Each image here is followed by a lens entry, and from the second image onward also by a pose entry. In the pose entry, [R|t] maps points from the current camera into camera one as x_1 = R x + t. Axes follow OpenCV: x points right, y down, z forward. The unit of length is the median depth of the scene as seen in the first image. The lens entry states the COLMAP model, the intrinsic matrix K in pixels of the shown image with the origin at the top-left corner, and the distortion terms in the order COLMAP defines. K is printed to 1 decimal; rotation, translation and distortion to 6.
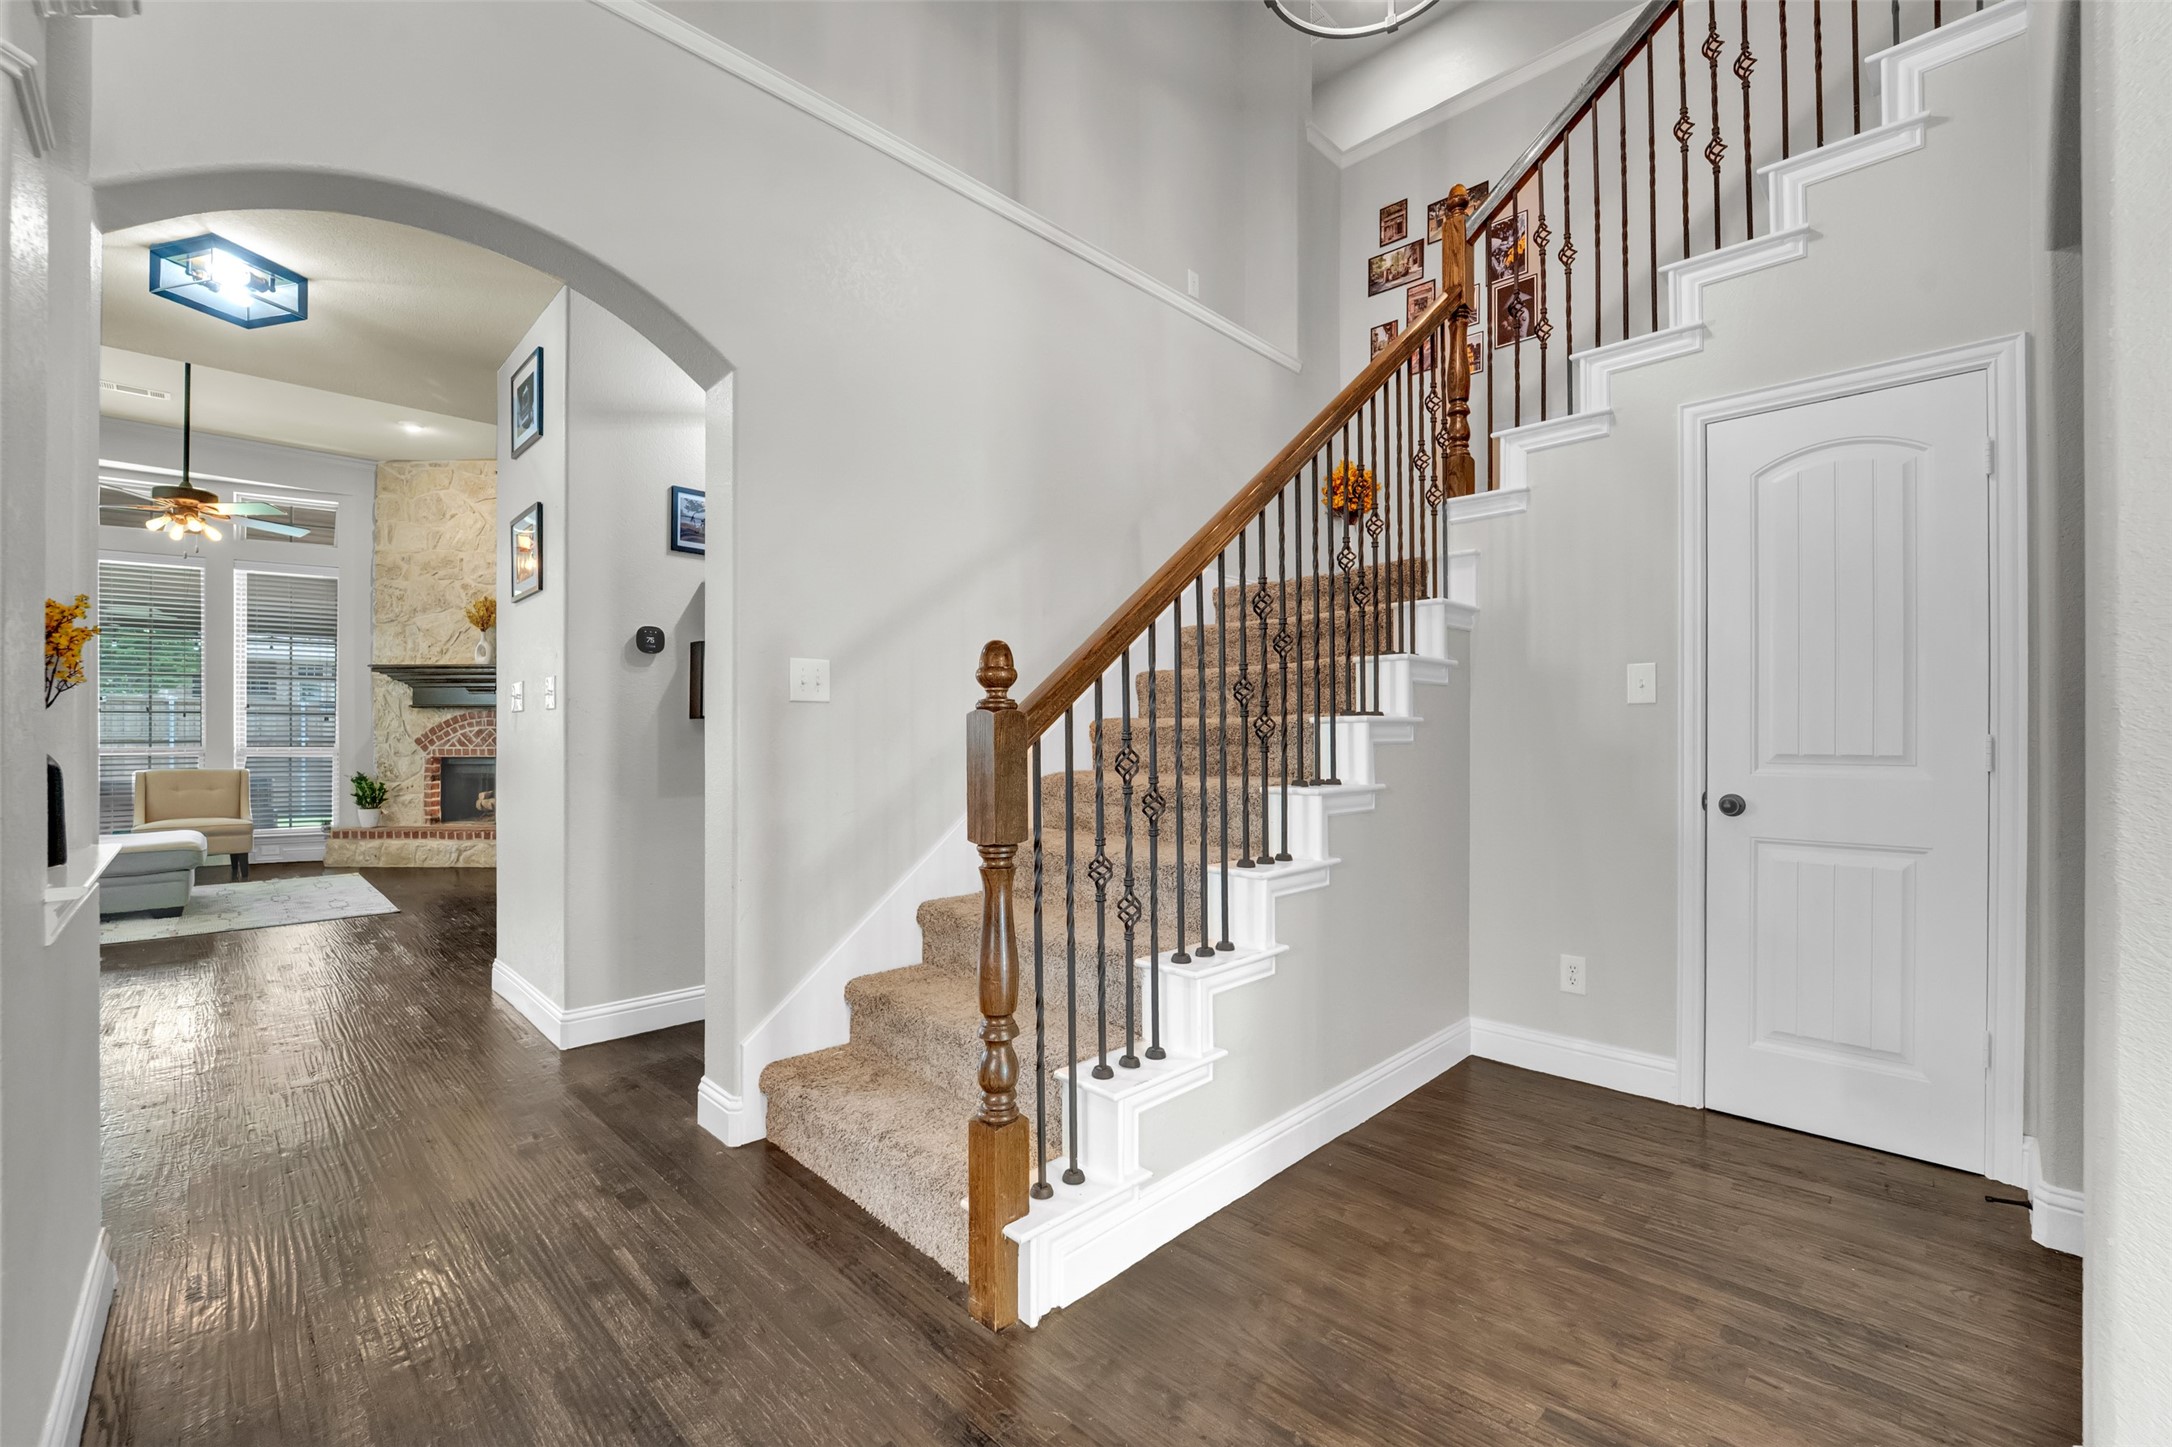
lens RADIAL K [[879.5, 0, 1101.9], [0, 879.5, 744.4], [0, 0, 1]] dist [-0.017328, 0.000136]
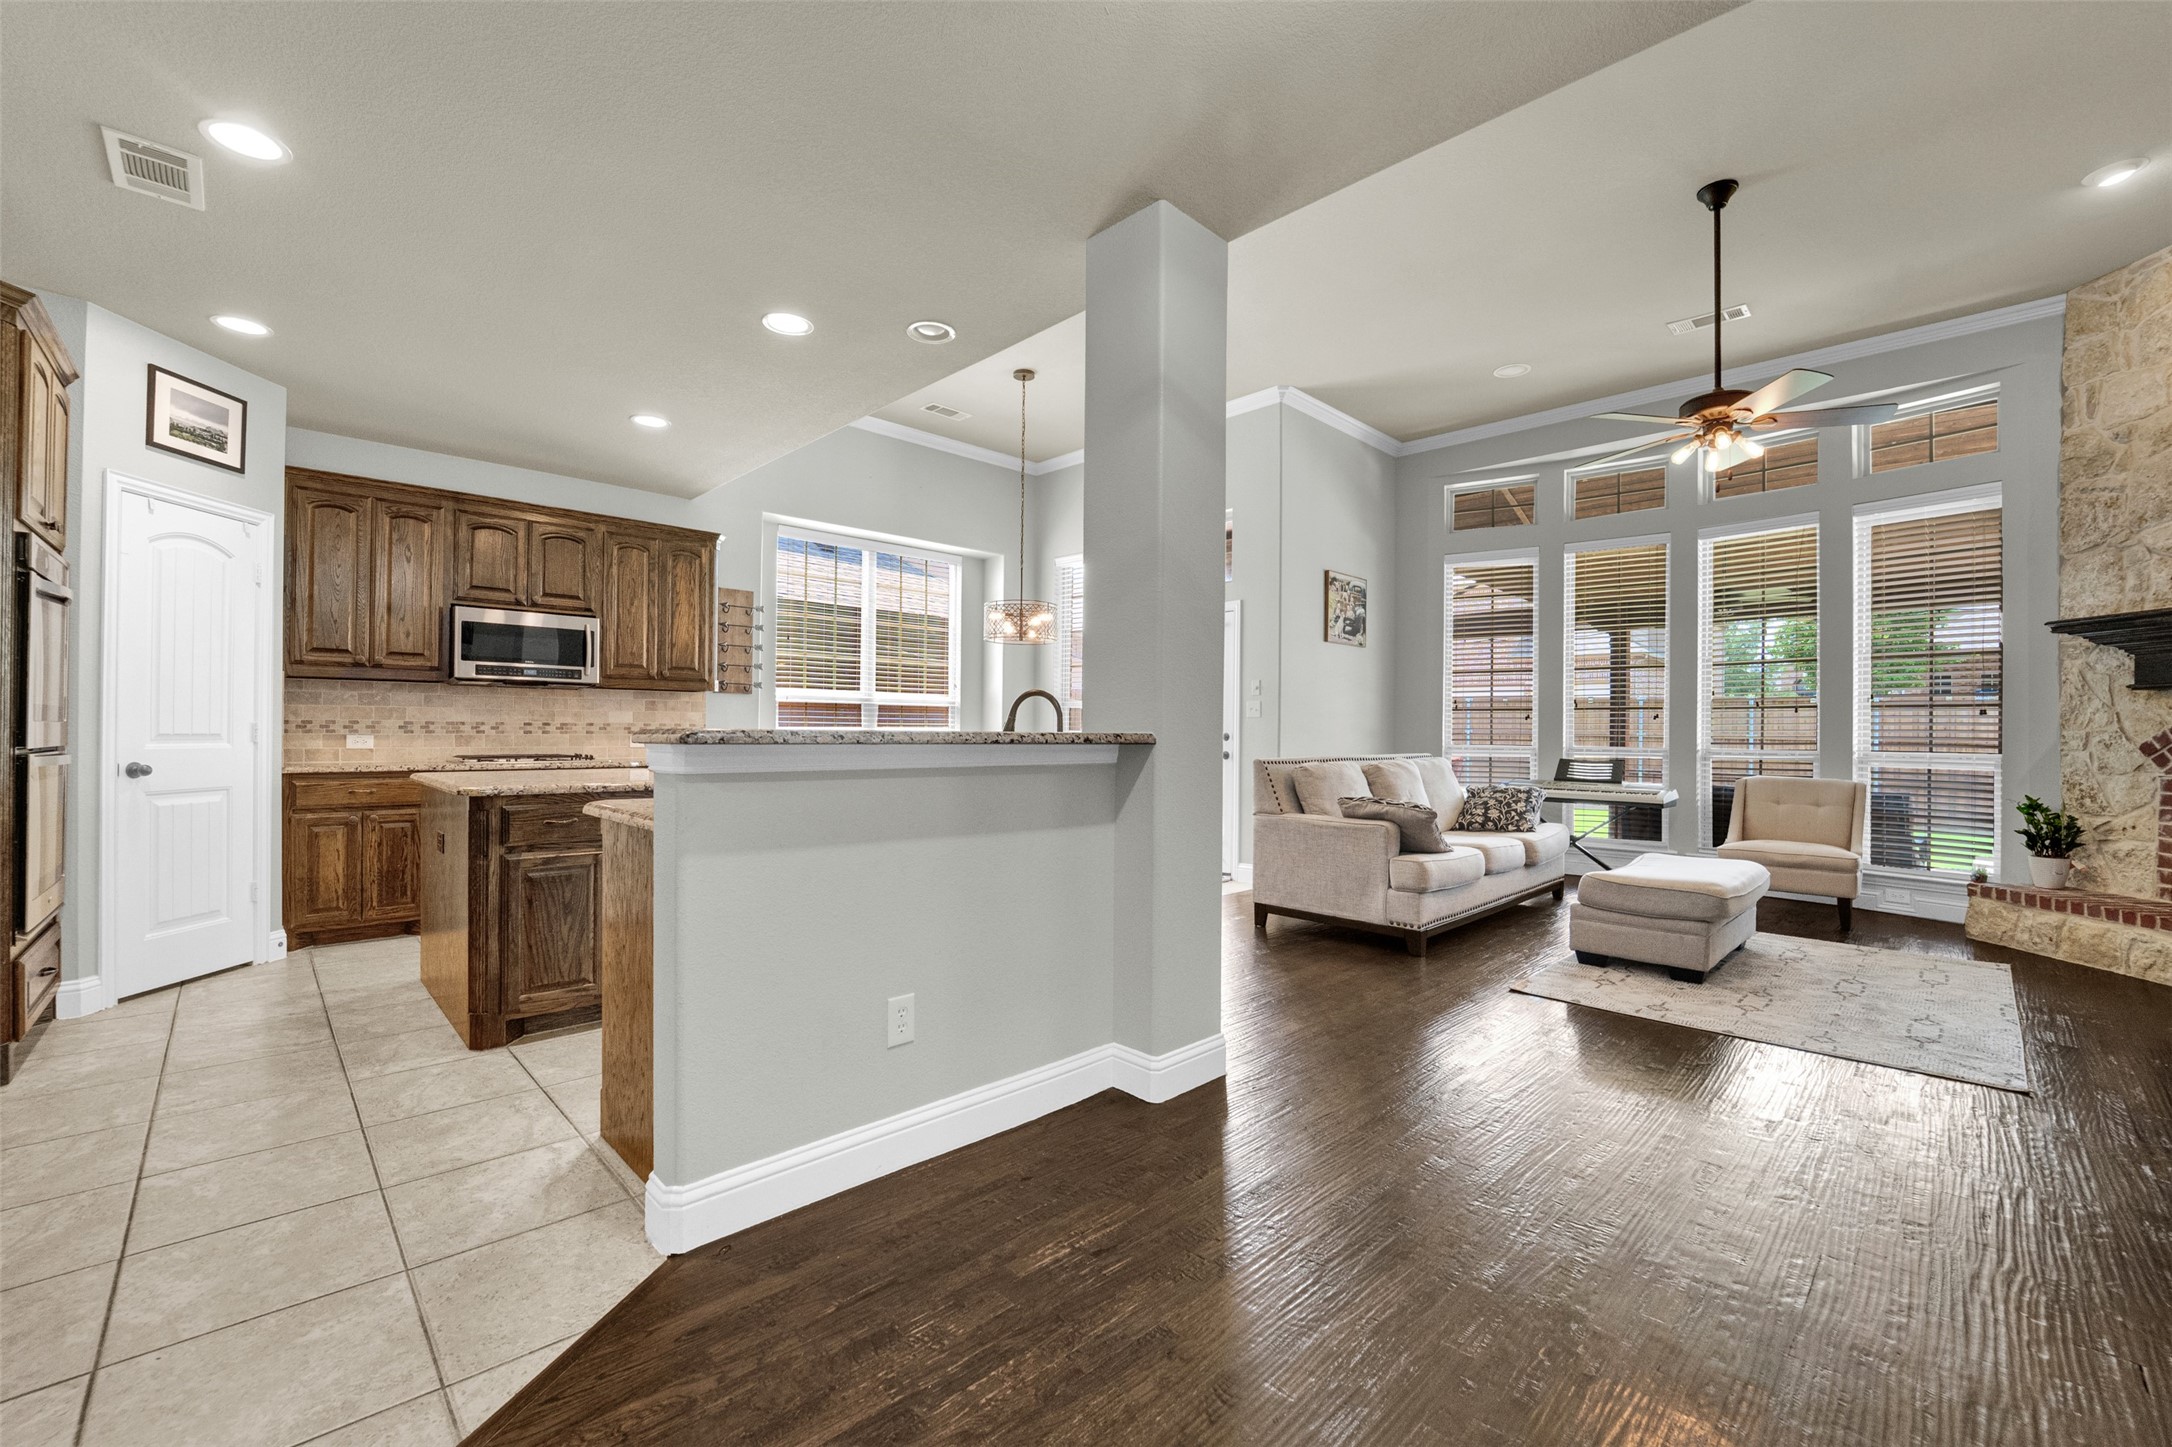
lens RADIAL K [[881.5, 0, 1073.0], [0, 881.5, 727.1], [0, 0, 1]] dist [-0.016505, 0.000081]
pose [[-0.034116, -0.005909, -0.999400, -0.205708], [-0.017492, 0.999833, -0.005314, -0.002516], [0.999265, 0.017300, -0.034213, 0.323821]]
